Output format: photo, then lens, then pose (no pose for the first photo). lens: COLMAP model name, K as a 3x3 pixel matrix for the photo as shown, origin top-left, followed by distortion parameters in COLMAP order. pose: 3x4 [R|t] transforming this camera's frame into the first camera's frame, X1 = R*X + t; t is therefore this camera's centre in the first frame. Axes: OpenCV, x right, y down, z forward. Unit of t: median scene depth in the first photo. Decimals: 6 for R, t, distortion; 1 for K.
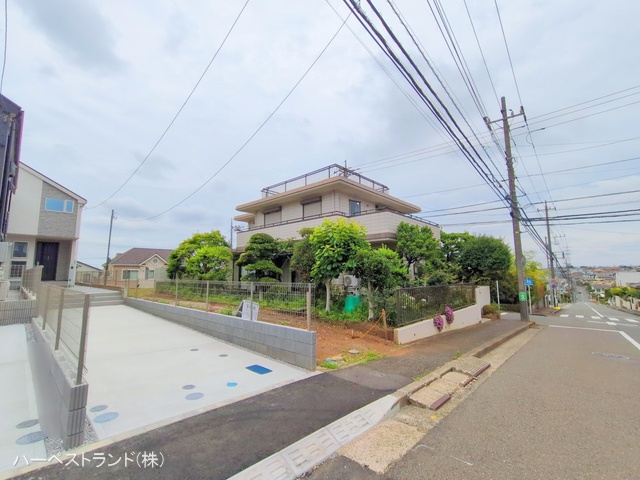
lens RADIAL K [[261.7, 0, 308.5], [0, 261.7, 240.3], [0, 0, 1]] dist [0.000704, 0.000195]
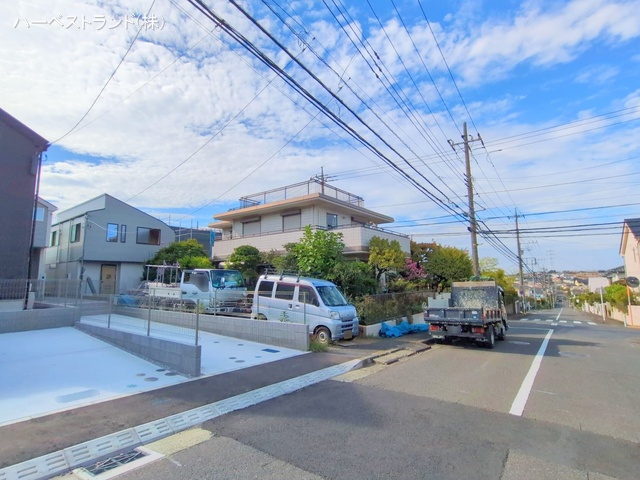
lens RADIAL K [[344.3, 0, 326.5], [0, 344.3, 235.7], [0, 0, 1]] dist [-0.025508, 0.016494]
pose [[0.983389, 0.019428, 0.180470, -0.099744], [-0.019624, 0.999807, -0.000698, -0.064359], [-0.180449, -0.002856, 0.983580, -0.385560]]
